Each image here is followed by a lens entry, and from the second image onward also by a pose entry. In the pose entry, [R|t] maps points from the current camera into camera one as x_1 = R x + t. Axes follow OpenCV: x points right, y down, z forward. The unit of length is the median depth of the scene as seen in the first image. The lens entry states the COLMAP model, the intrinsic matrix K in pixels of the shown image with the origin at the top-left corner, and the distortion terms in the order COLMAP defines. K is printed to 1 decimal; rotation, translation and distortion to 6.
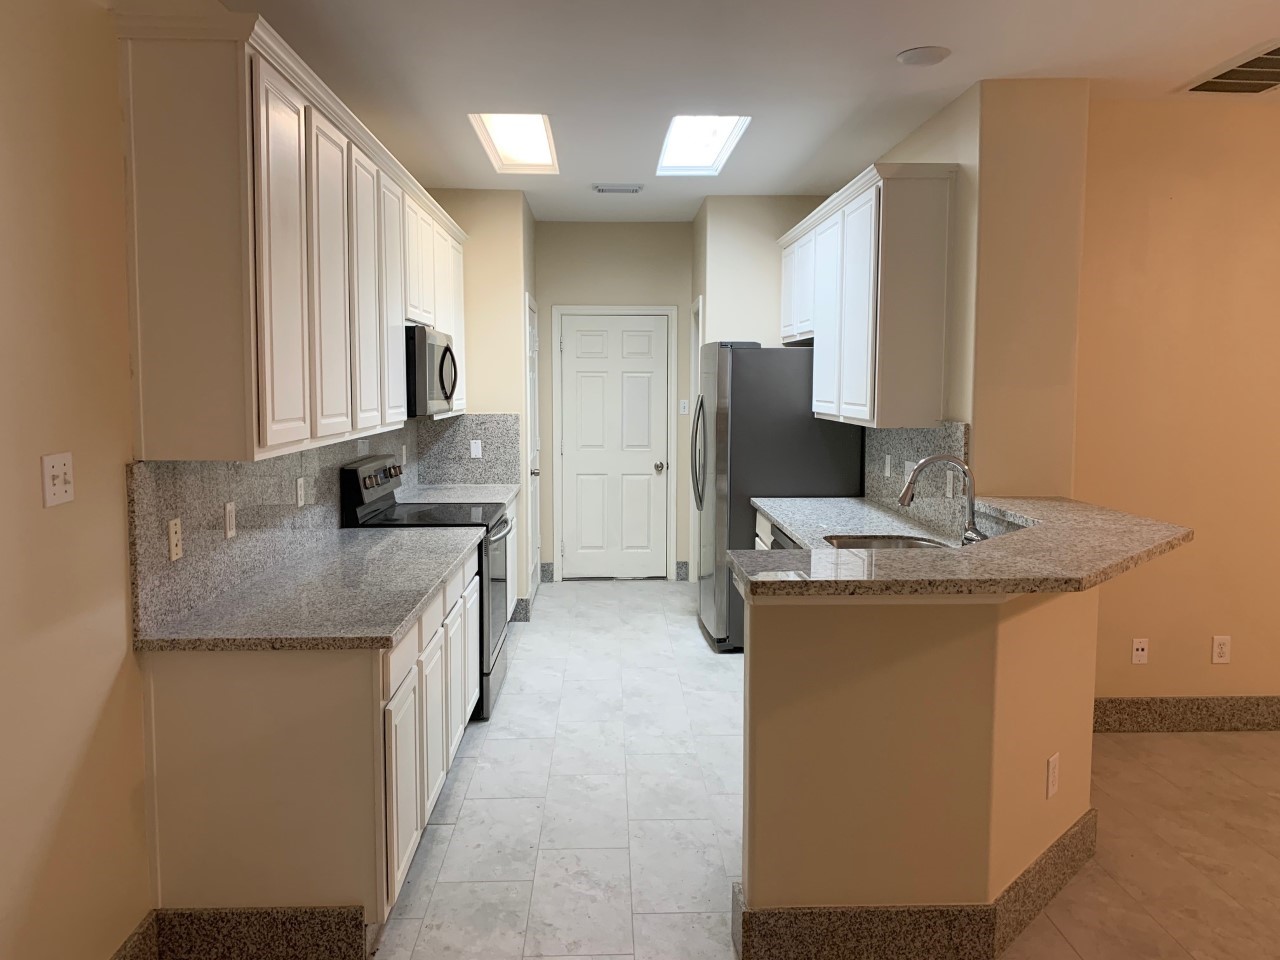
lens RADIAL K [[980.6, 0, 653.0], [0, 980.6, 459.1], [0, 0, 1]] dist [0.039523, -0.032626]
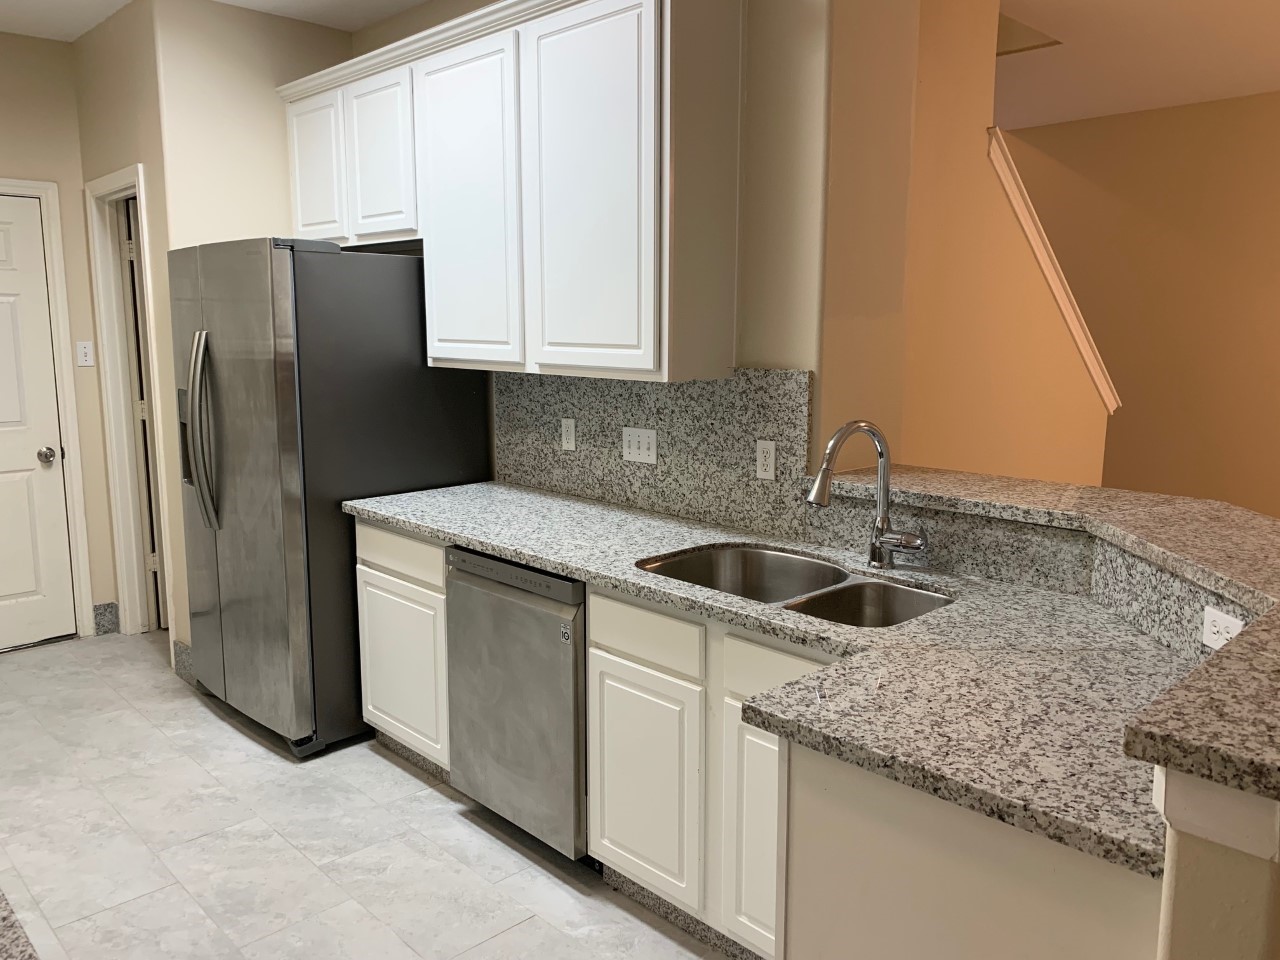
lens RADIAL K [[980.6, 0, 646.3], [0, 980.6, 469.9], [0, 0, 1]] dist [0.039523, -0.032626]
pose [[0.746107, -0.097248, 0.658686, -0.160600], [0.050571, 0.994696, 0.089573, -0.025403], [-0.663903, -0.033520, 0.747067, 0.420597]]
